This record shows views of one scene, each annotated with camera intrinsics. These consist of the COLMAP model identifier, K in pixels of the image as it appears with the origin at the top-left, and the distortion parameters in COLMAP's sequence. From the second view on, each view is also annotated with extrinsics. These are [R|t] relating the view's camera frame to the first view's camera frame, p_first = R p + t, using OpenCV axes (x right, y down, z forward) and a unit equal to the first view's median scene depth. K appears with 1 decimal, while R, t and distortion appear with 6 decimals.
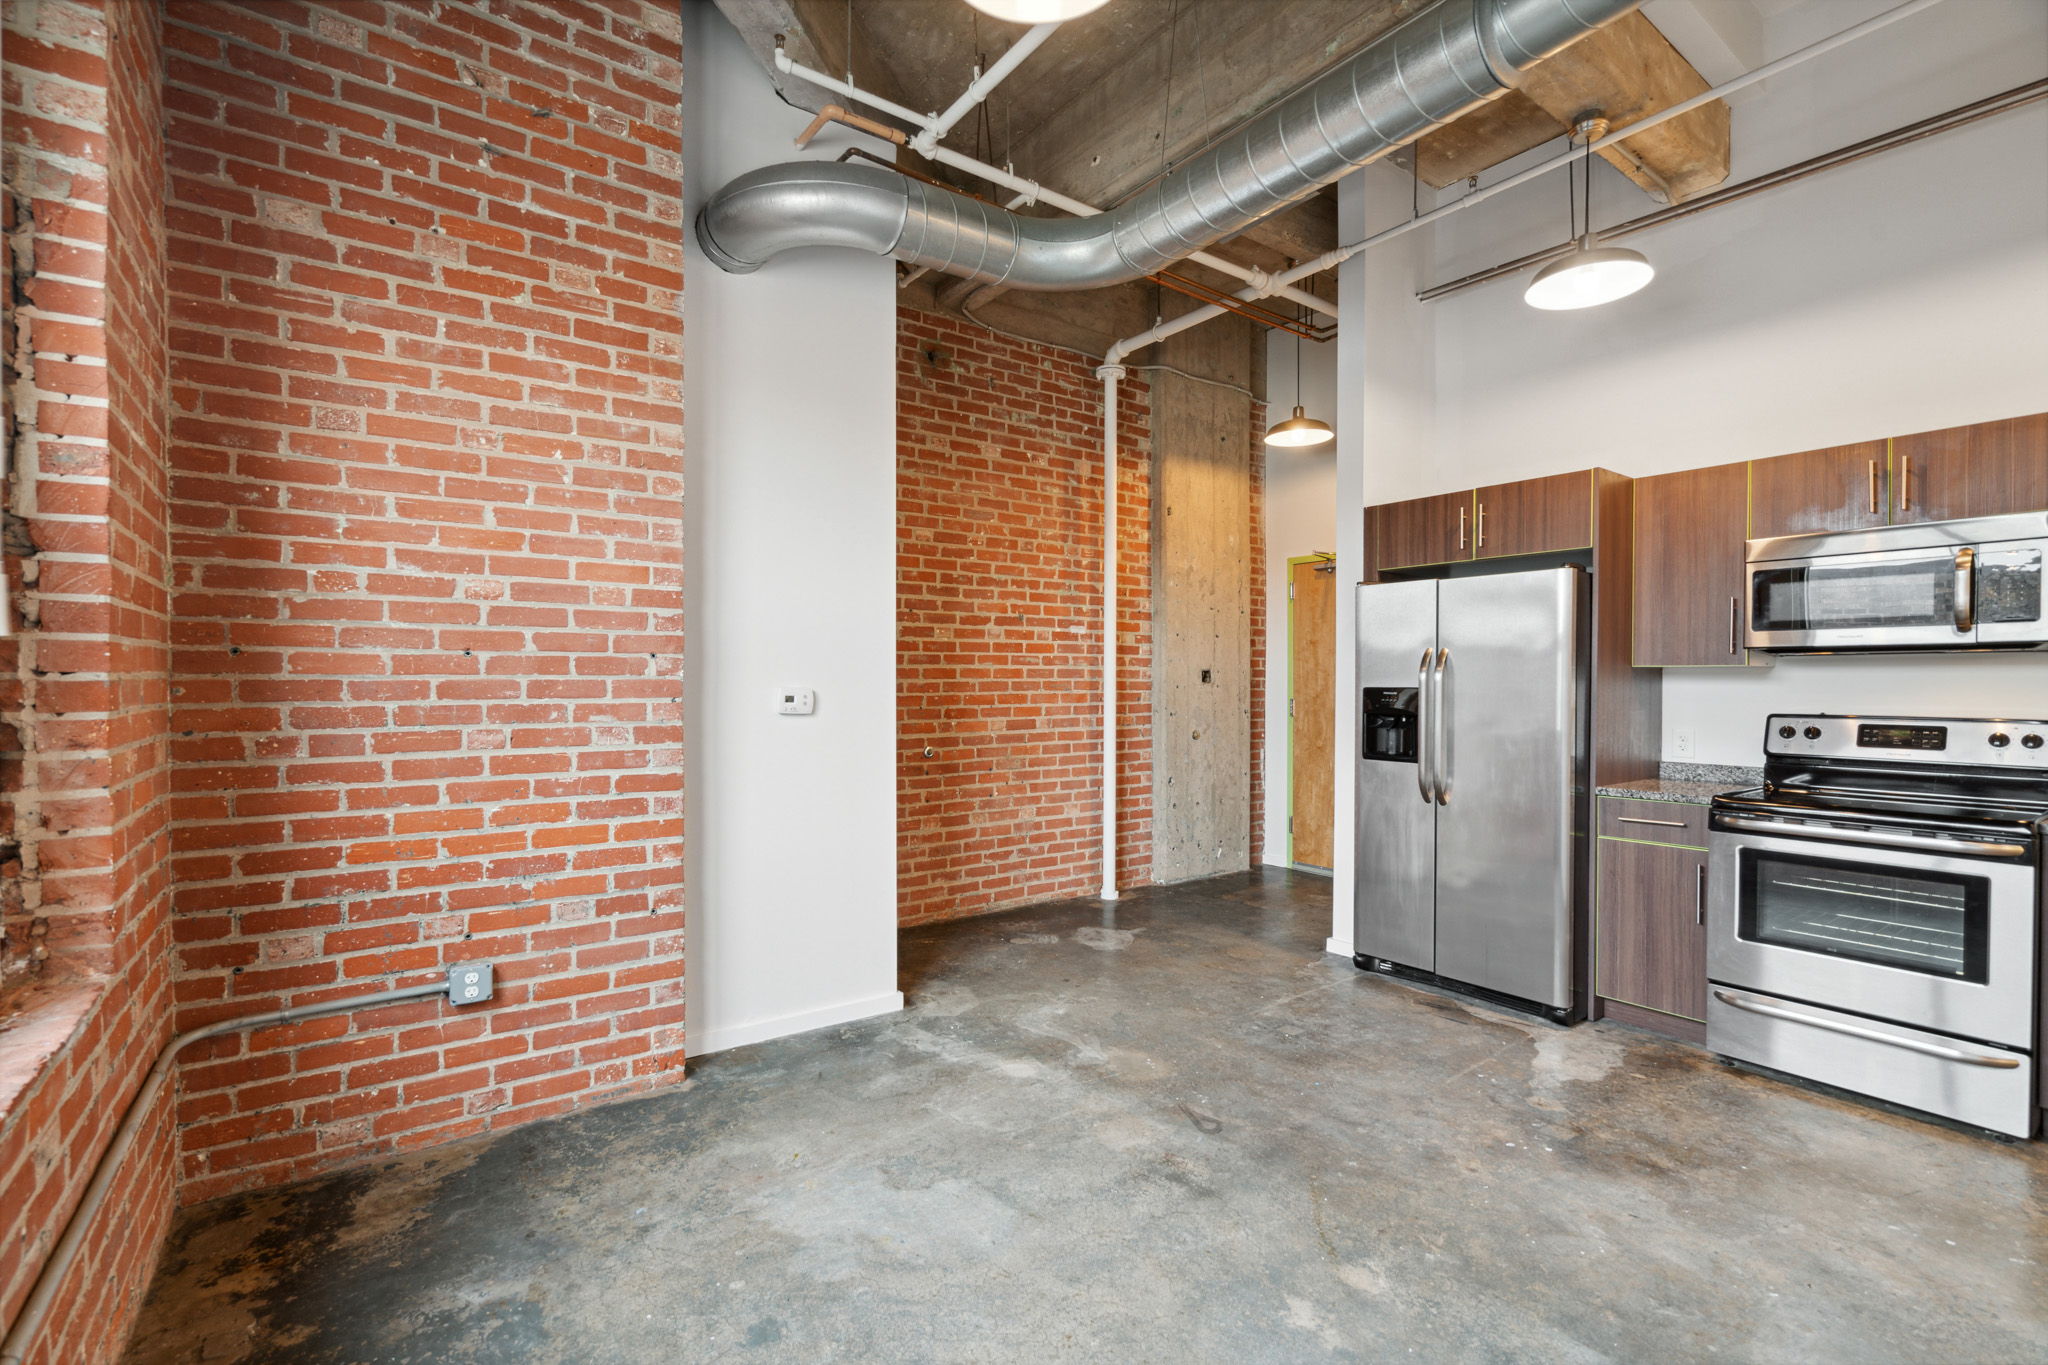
lens RADIAL K [[921.0, 0, 1022.5], [0, 921.0, 690.2], [0, 0, 1]] dist [-0.006063, 0.002096]
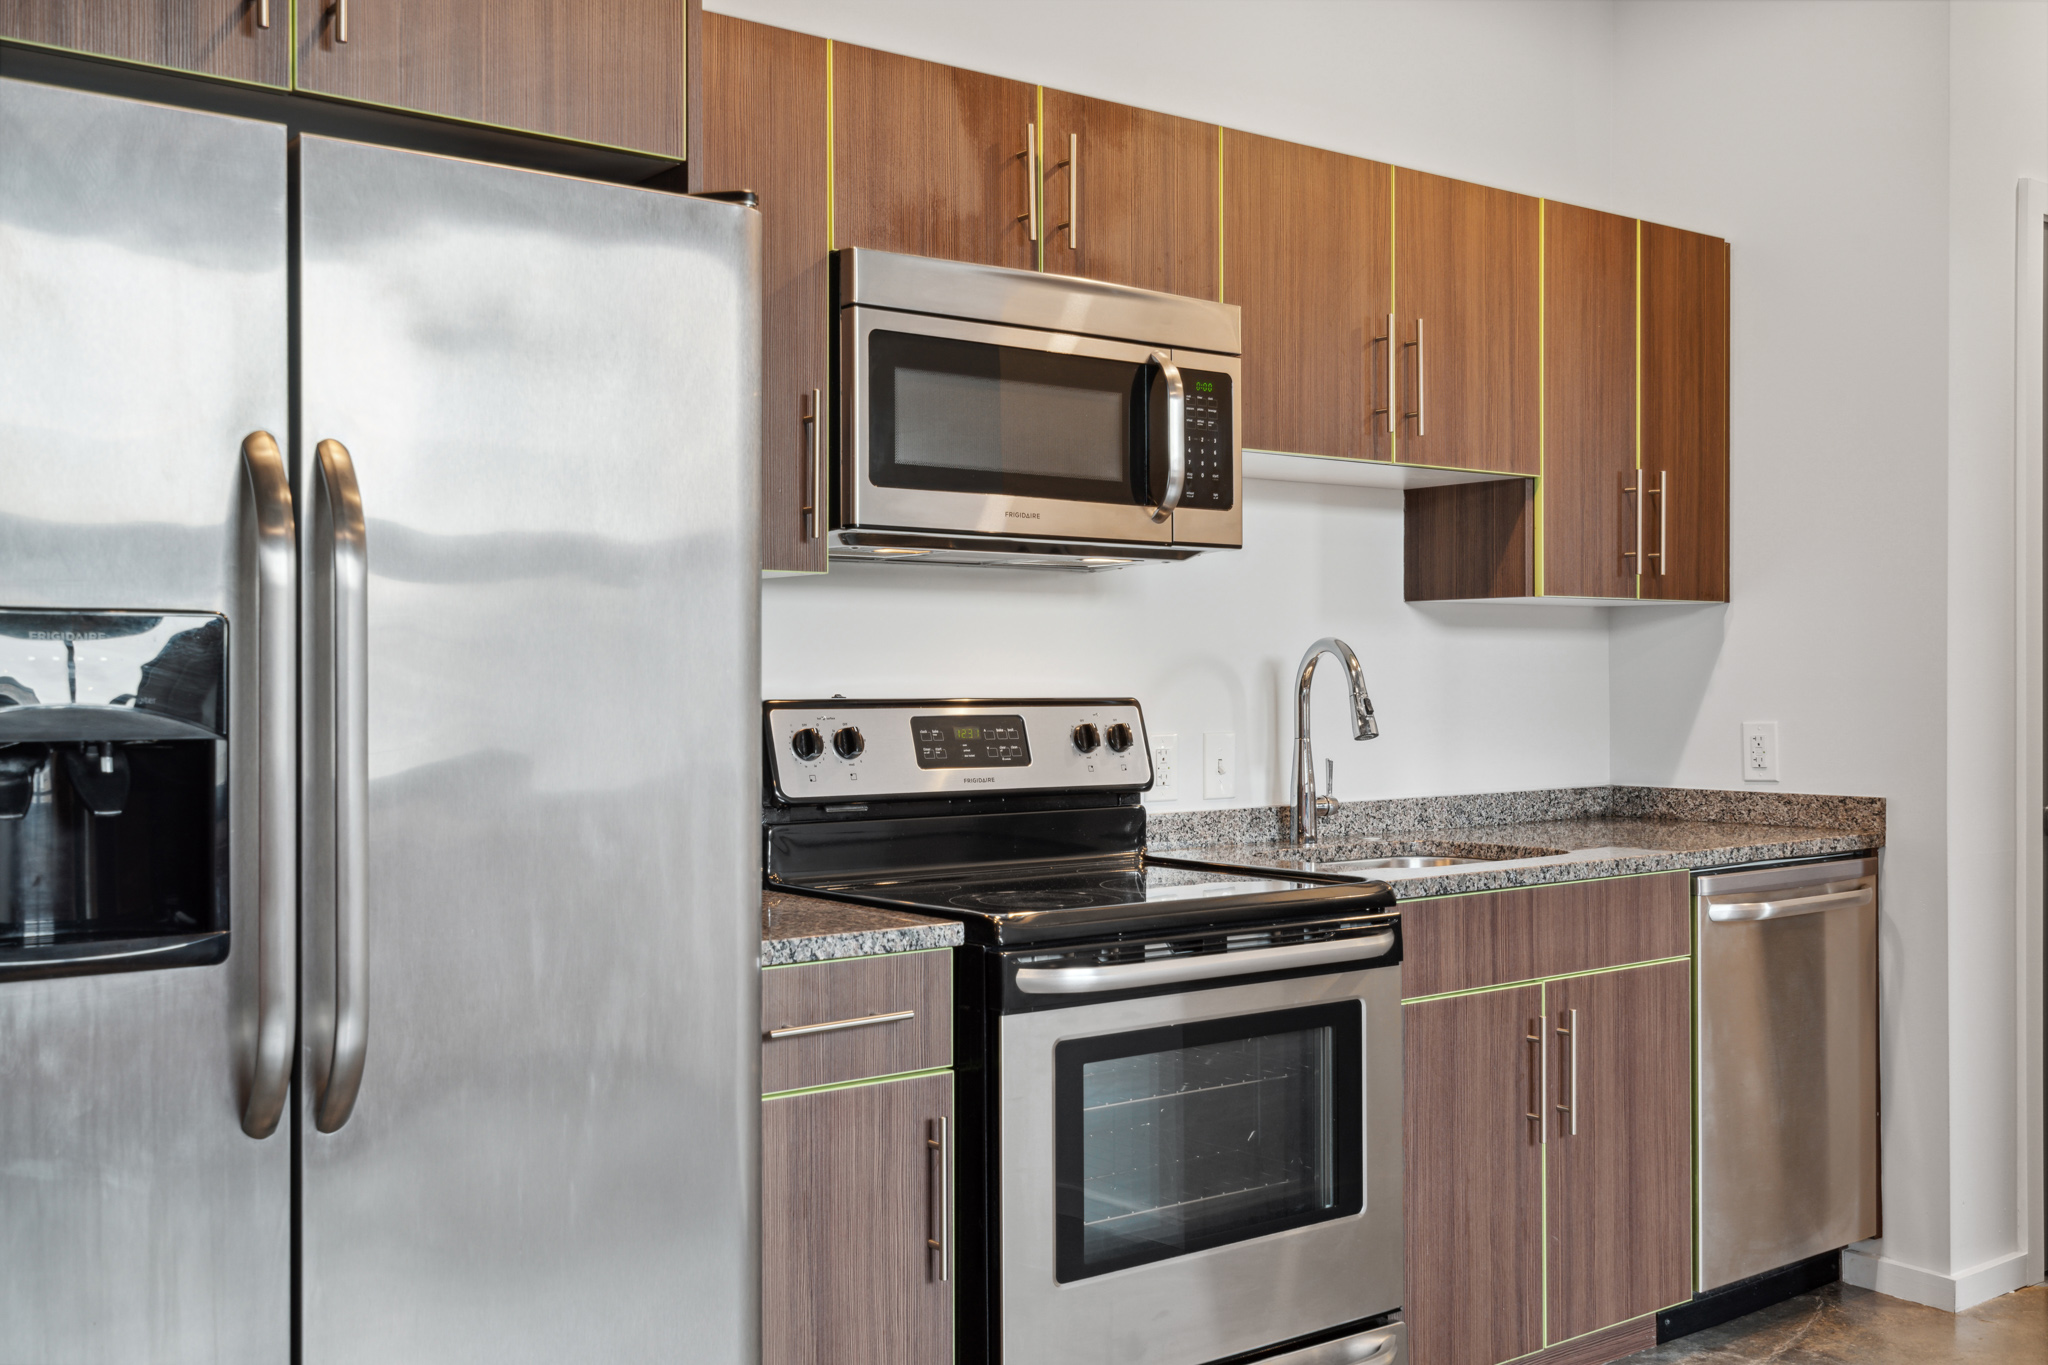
lens RADIAL K [[1989.4, 0, 1012.3], [0, 1989.4, 682.2], [0, 0, 1]] dist [0.023992, 0.000000]
pose [[-0.013727, -0.004378, 0.999896, -0.028891], [0.011232, 0.999927, 0.004532, 0.010663], [-0.999843, 0.011293, -0.013677, 0.629003]]
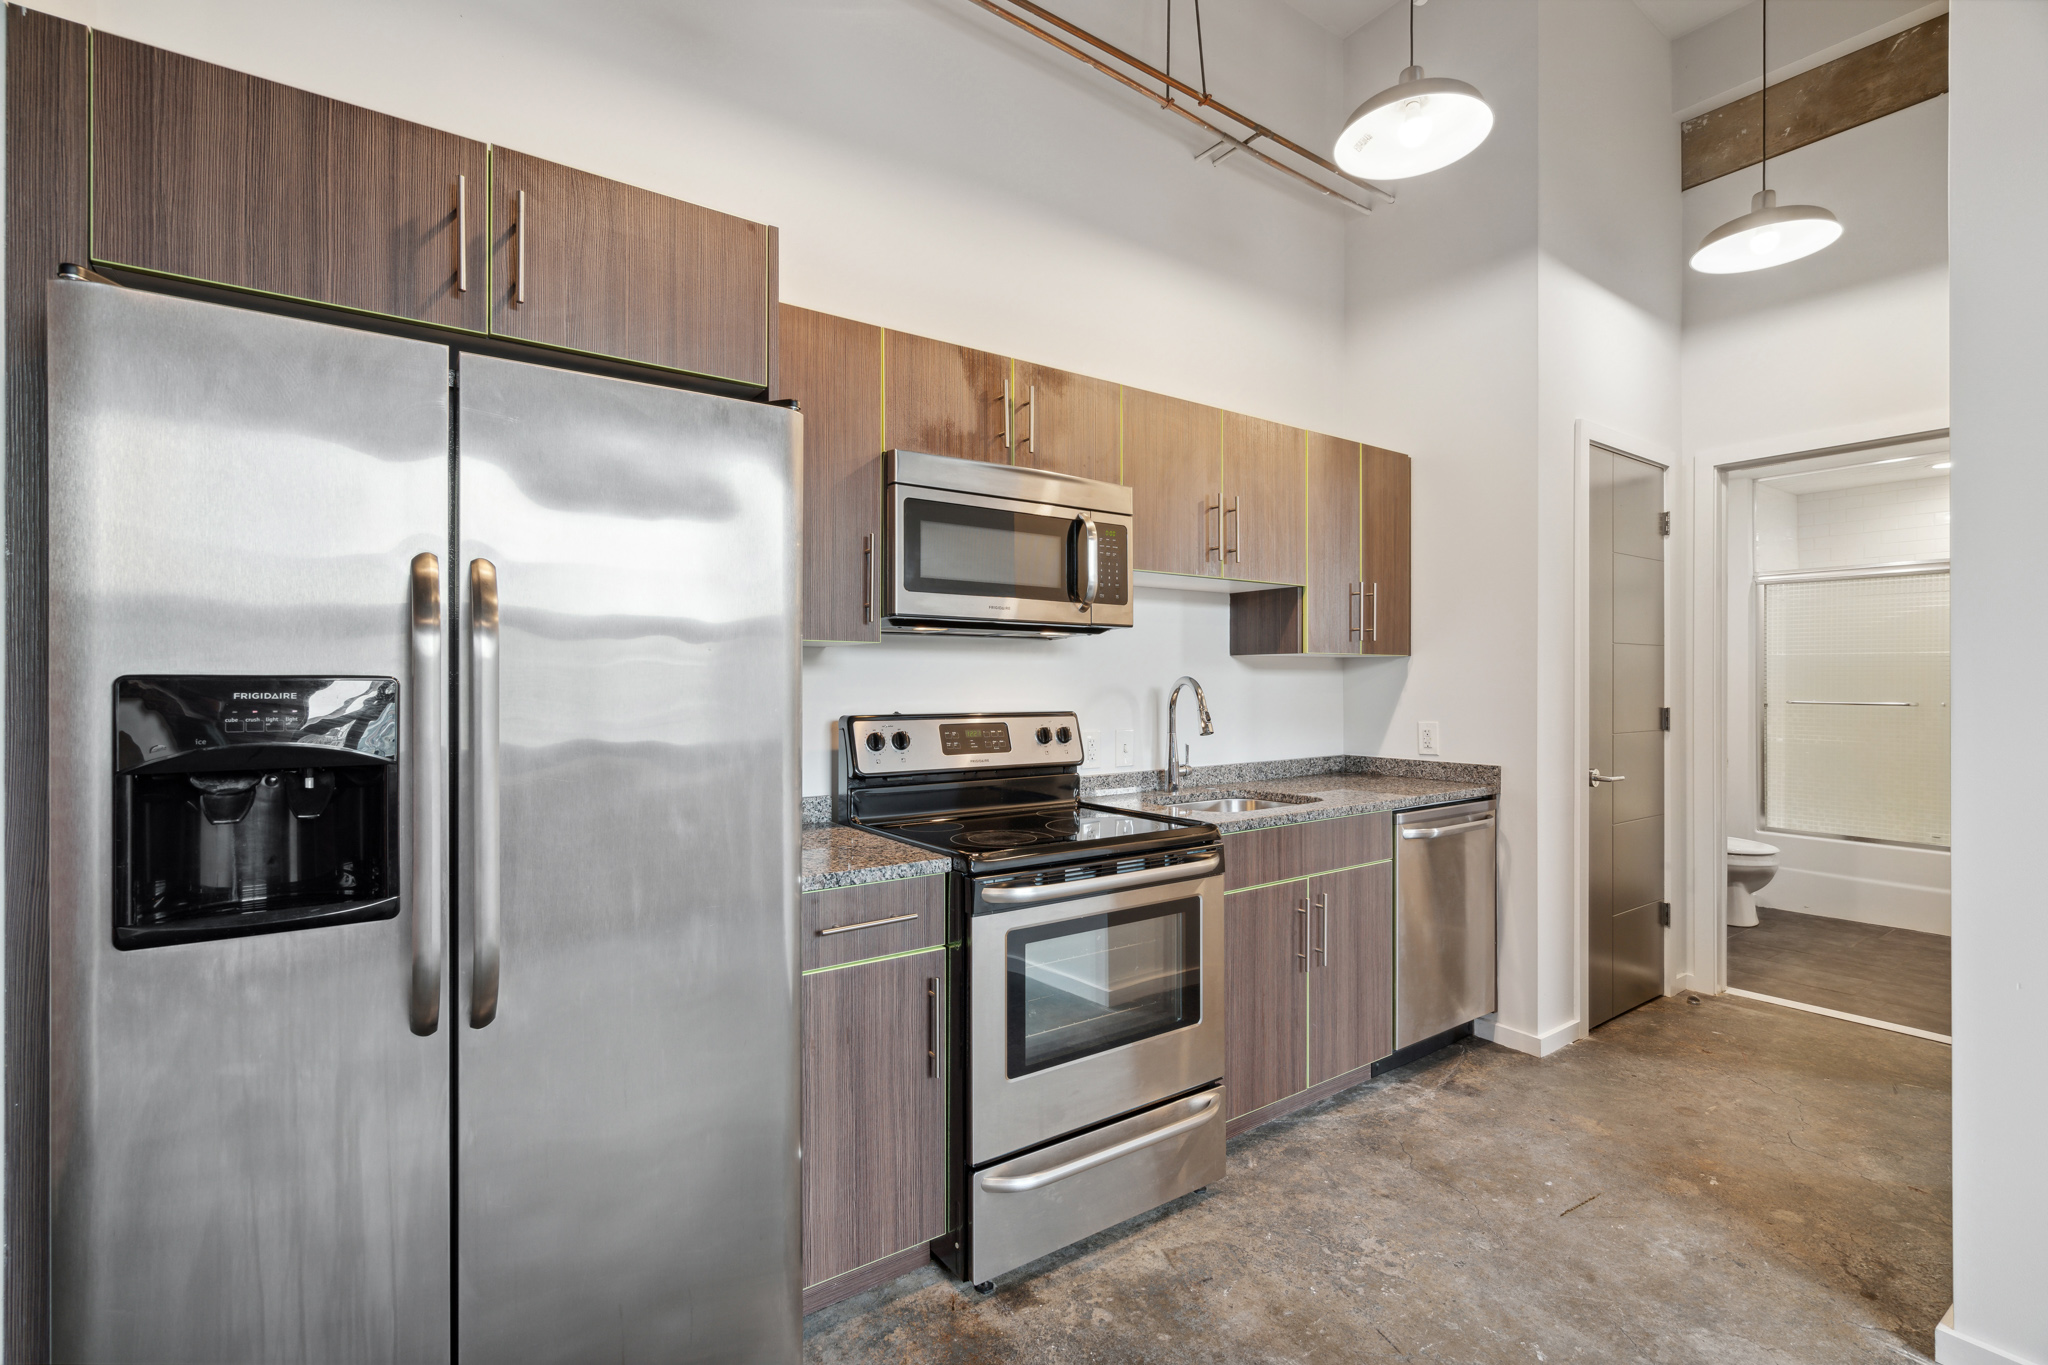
lens RADIAL K [[921.0, 0, 1012.4], [0, 921.0, 682.7], [0, 0, 1]] dist [-0.006063, 0.002096]
pose [[0.031874, -0.002489, 0.999489, 0.096568], [0.009128, 0.999956, 0.002199, 0.000532], [-0.999450, 0.009054, 0.031896, 0.596695]]
